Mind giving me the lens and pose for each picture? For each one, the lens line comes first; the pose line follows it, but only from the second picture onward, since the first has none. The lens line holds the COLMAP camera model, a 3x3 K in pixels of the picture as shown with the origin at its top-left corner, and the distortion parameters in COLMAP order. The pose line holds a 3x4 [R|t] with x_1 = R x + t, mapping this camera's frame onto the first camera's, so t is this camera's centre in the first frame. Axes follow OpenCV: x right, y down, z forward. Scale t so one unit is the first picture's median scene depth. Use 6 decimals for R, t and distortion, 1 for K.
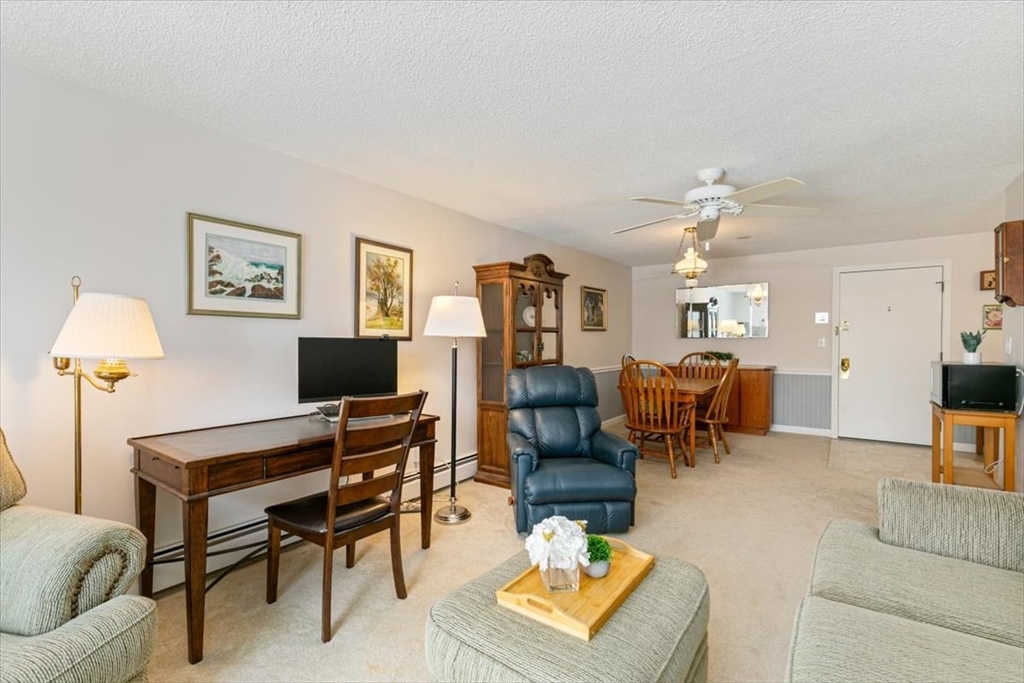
lens RADIAL K [[471.5, 0, 514.0], [0, 471.5, 348.8], [0, 0, 1]] dist [0.000293, 0.000195]
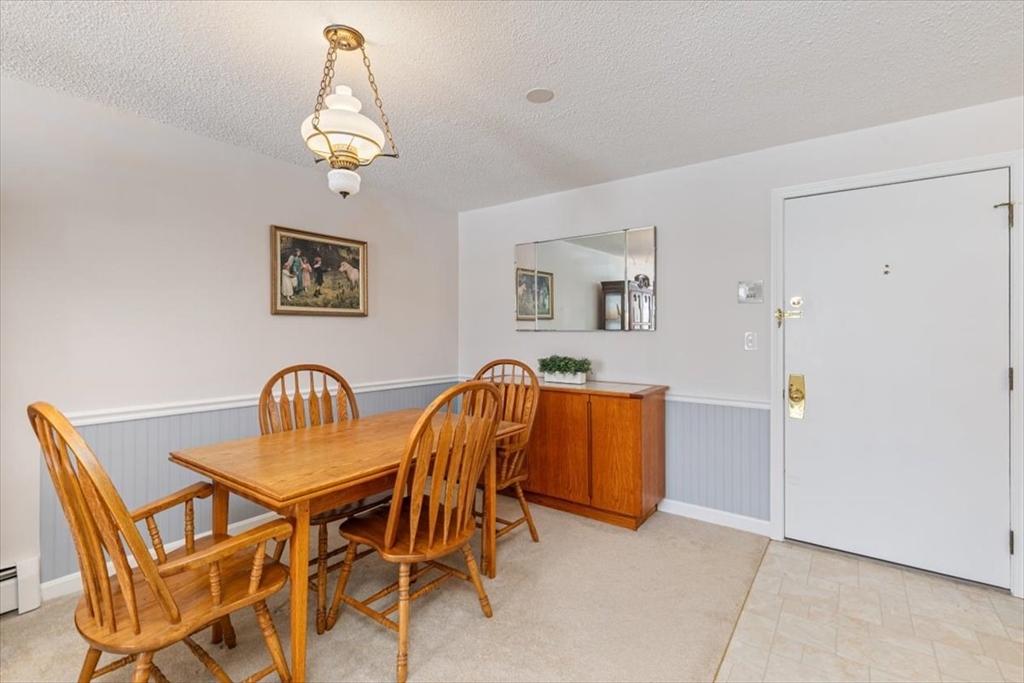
lens RADIAL K [[464.5, 0, 513.9], [0, 464.5, 327.9], [0, 0, 1]] dist [-0.000811, -0.000314]
pose [[0.999911, 0.006056, -0.011894, 0.416982], [-0.006364, 0.999641, -0.026022, -0.013116], [0.011732, 0.026095, 0.999591, 0.518441]]
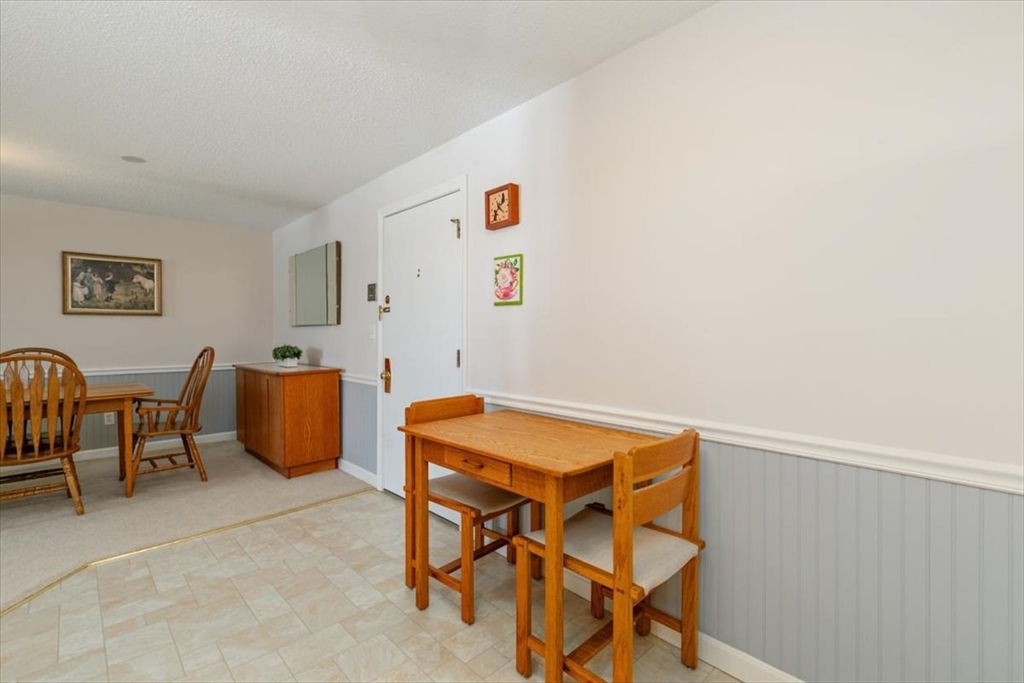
lens RADIAL K [[457.0, 0, 511.9], [0, 457.0, 332.3], [0, 0, 1]] dist [-0.000987, -0.000308]
pose [[0.983550, 0.003546, -0.180599, 0.957366], [-0.007000, 0.999804, -0.018494, -0.003219], [0.180498, 0.019454, 0.983383, 0.452201]]
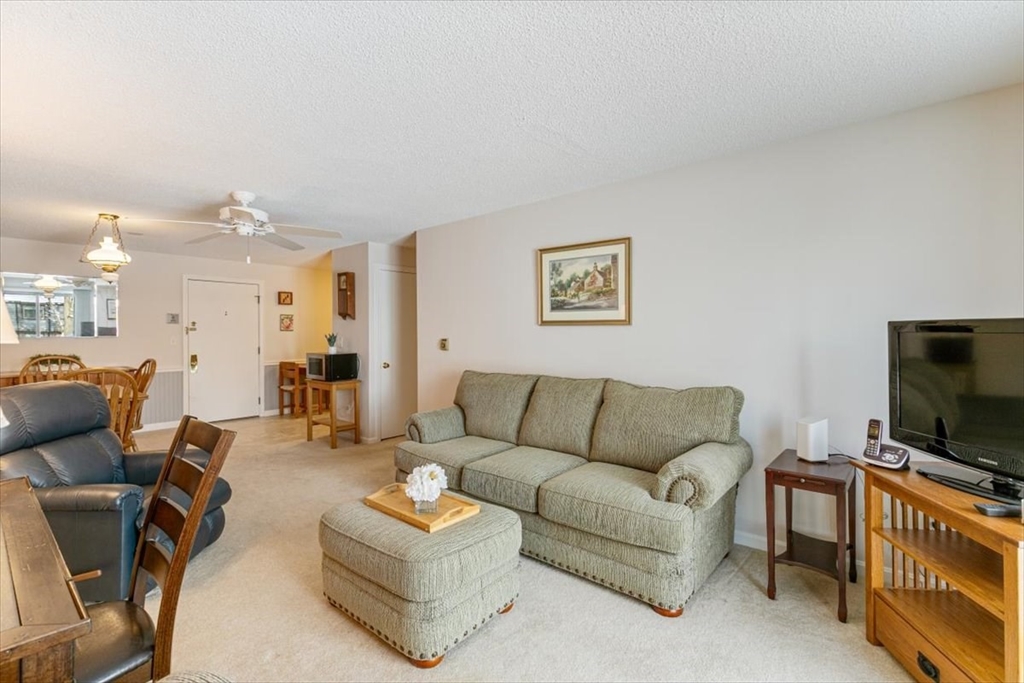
lens RADIAL K [[465.4, 0, 493.0], [0, 465.4, 342.7], [0, 0, 1]] dist [-0.001679, -0.000201]
pose [[0.107756, -0.019692, 0.993982, -0.337676], [0.022133, 0.999604, 0.017404, -0.012361], [-0.993931, 0.020125, 0.108149, 0.153992]]
